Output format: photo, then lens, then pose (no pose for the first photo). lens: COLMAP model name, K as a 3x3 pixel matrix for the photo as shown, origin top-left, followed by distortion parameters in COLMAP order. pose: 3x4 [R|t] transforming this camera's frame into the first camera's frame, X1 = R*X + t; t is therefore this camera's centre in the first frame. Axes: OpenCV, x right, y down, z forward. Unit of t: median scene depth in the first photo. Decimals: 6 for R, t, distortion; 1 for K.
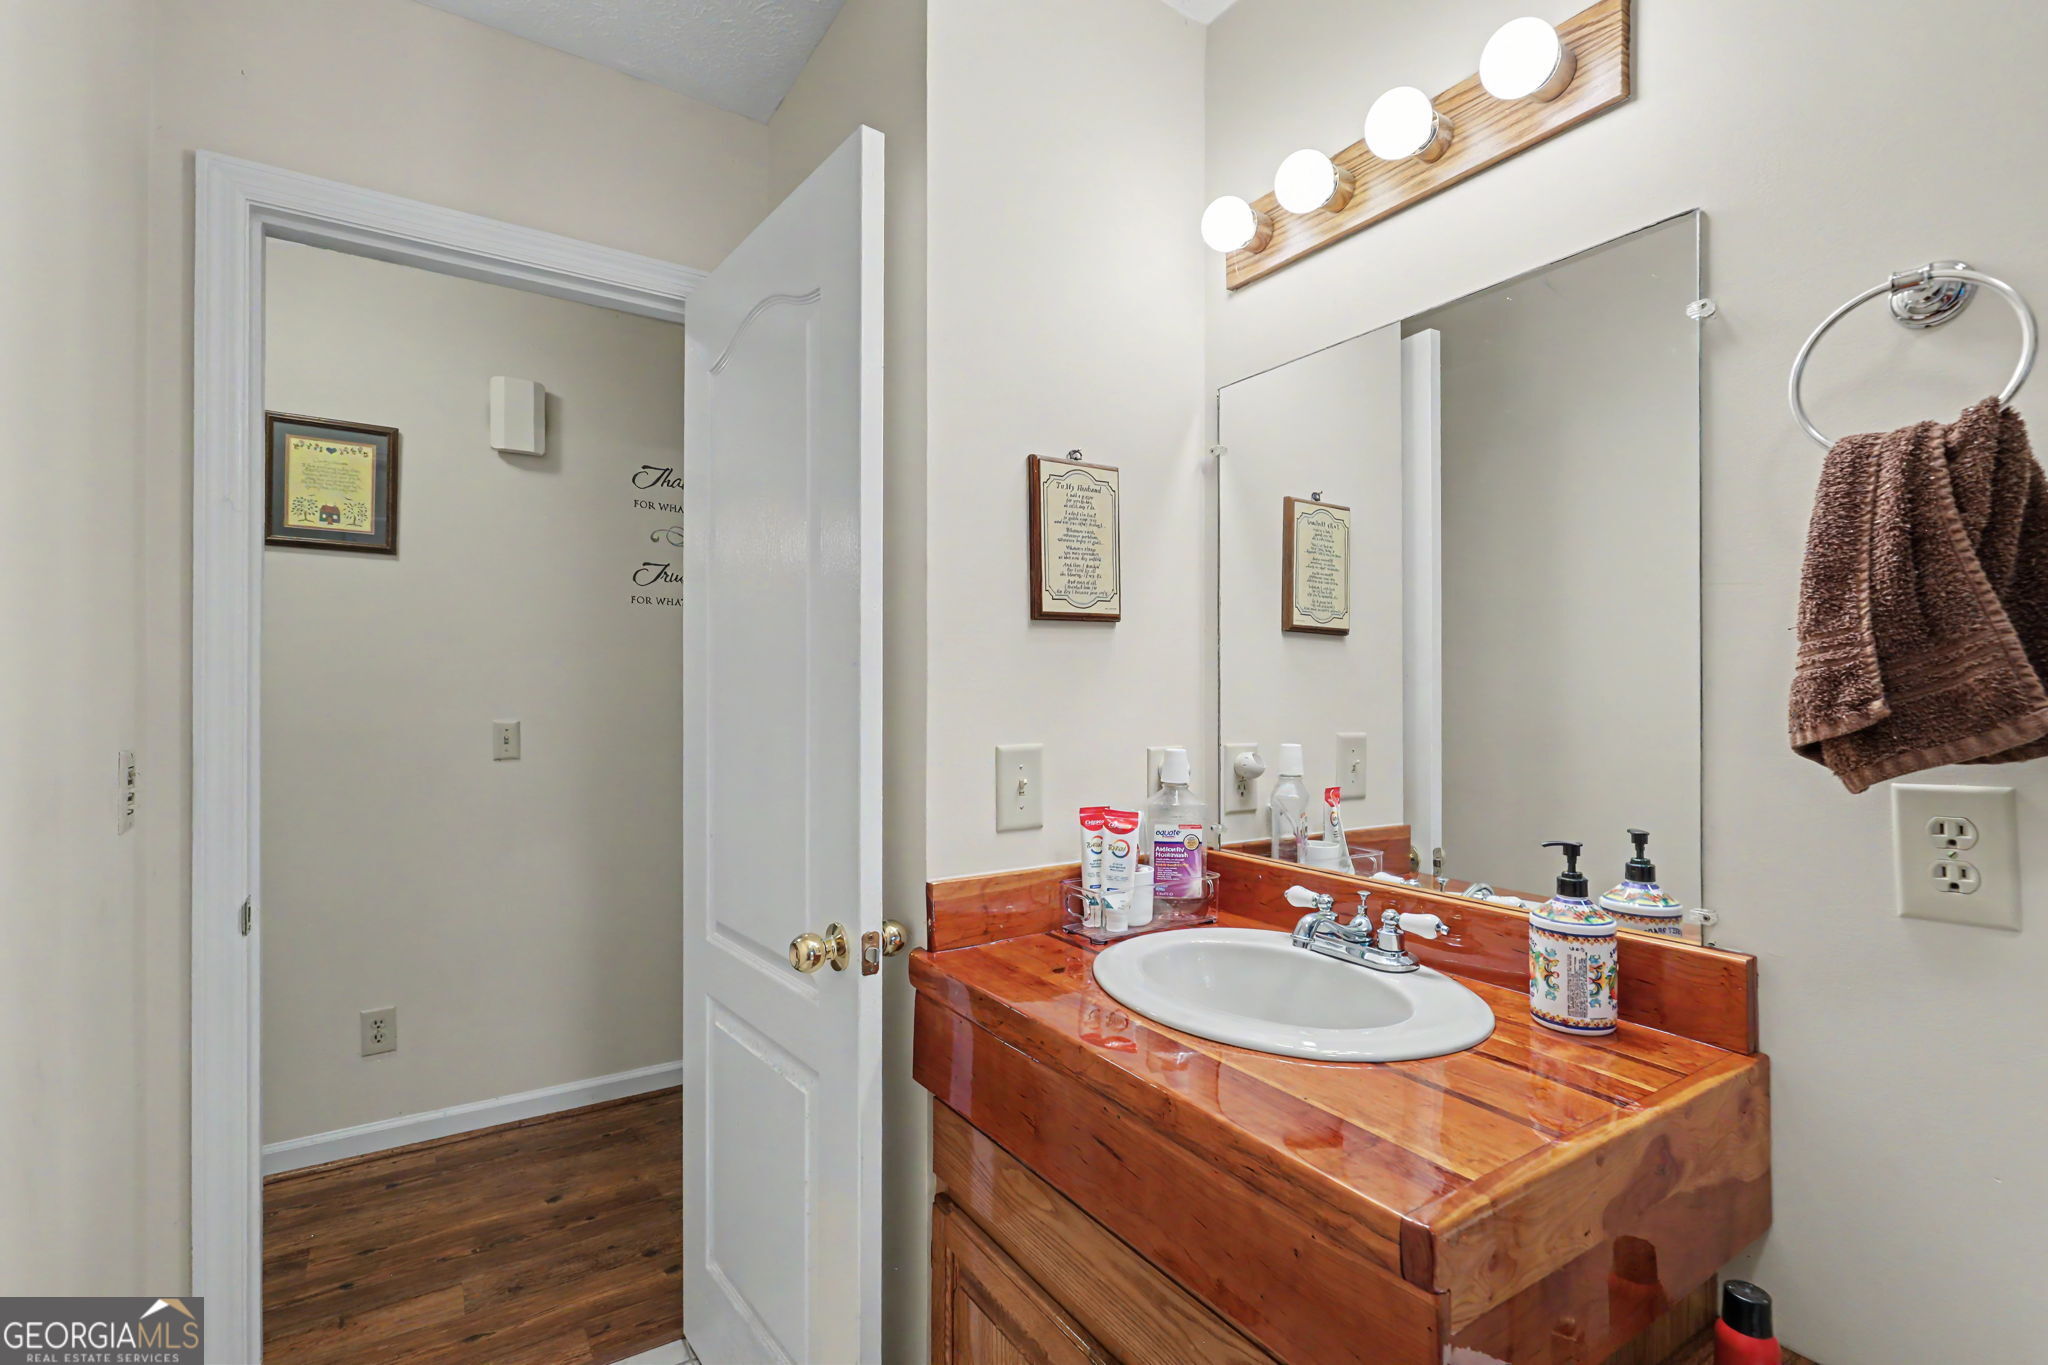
lens RADIAL K [[932.3, 0, 1024.0], [0, 932.3, 682.5], [0, 0, 1]] dist [0.004329, -0.000185]
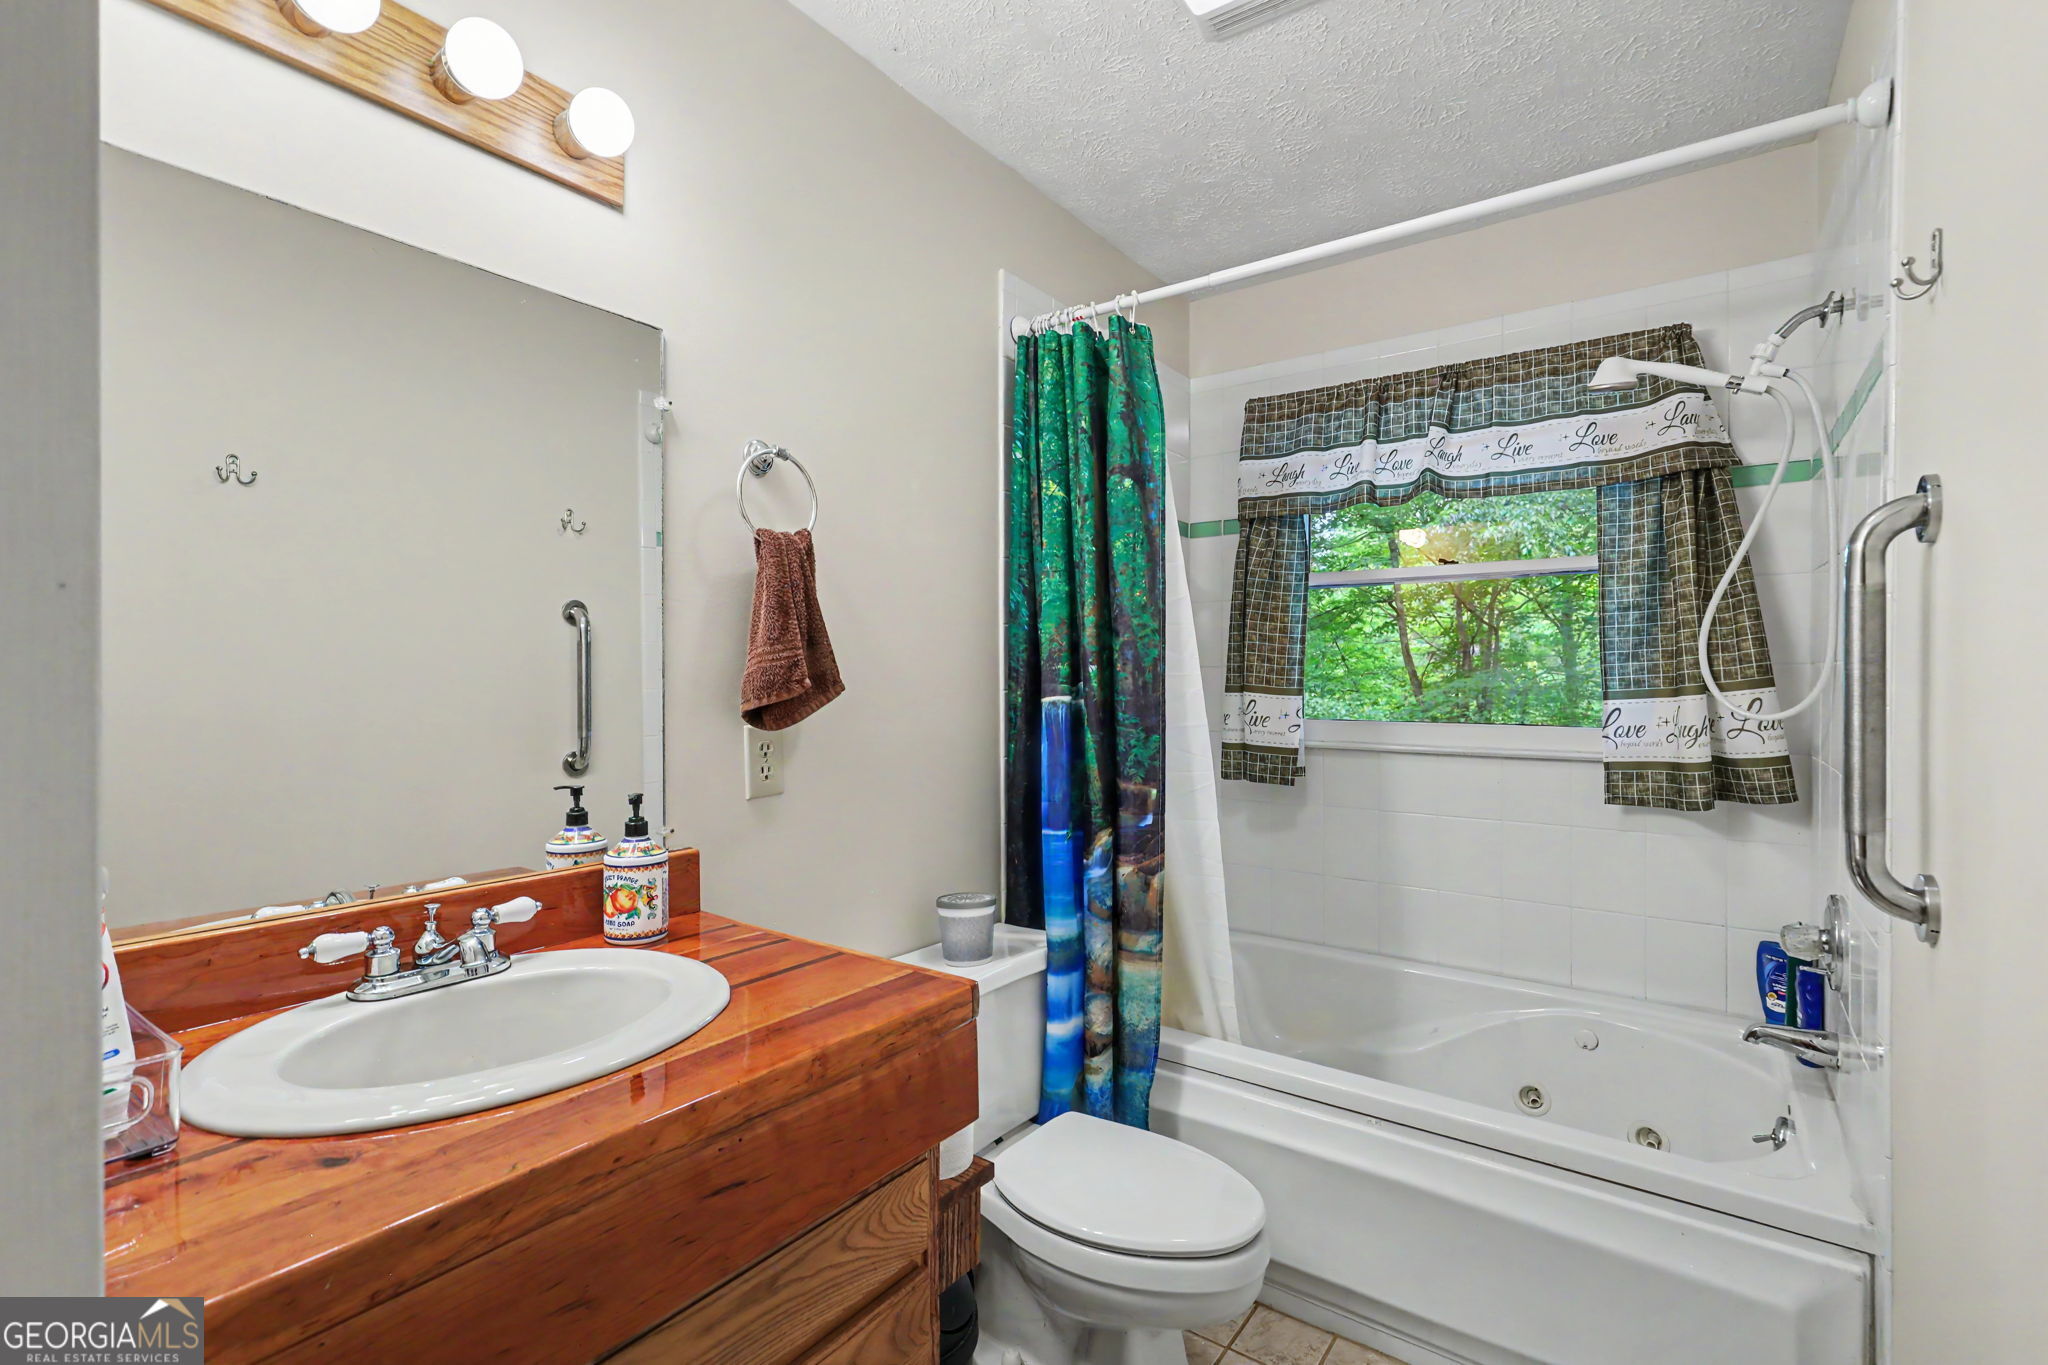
lens RADIAL K [[932.3, 0, 1024.0], [0, 932.3, 682.5], [0, 0, 1]] dist [0.004329, -0.000185]
pose [[-0.359100, -0.006360, 0.933278, -0.702588], [-0.007214, 0.999966, 0.004039, 0.011068], [-0.933271, -0.005282, -0.359133, 0.874306]]
